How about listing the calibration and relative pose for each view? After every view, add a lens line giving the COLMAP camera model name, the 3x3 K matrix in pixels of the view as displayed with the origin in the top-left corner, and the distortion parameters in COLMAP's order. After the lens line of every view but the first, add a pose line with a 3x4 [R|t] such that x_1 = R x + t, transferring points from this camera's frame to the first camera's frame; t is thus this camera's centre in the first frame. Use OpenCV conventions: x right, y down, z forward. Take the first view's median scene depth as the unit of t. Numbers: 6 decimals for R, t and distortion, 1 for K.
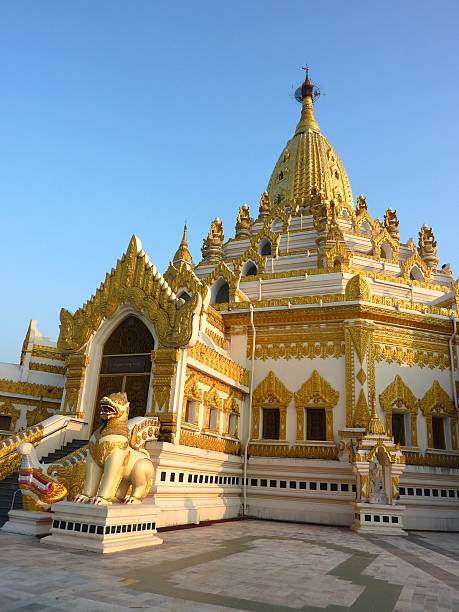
lens RADIAL K [[483.4, 0, 229.5], [0, 483.4, 306.0], [0, 0, 1]] dist [0.002973, 0.000059]
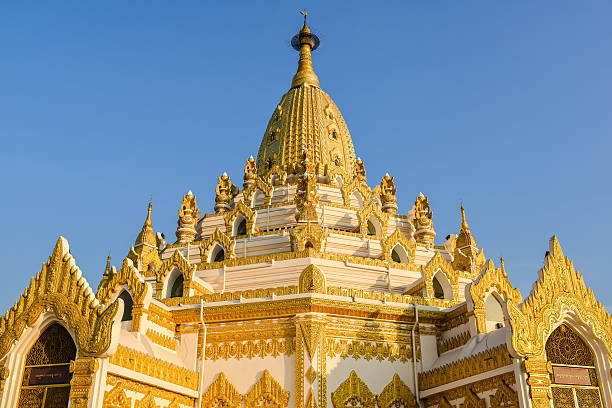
lens RADIAL K [[615.8, 0, 306.0], [0, 615.8, 204.0], [0, 0, 1]] dist [-0.048039, 0.018553]
pose [[0.996336, -0.026738, 0.081242, 0.161880], [0.035566, 0.993379, -0.109236, -0.051823], [-0.077784, 0.111726, 0.990690, -0.211826]]
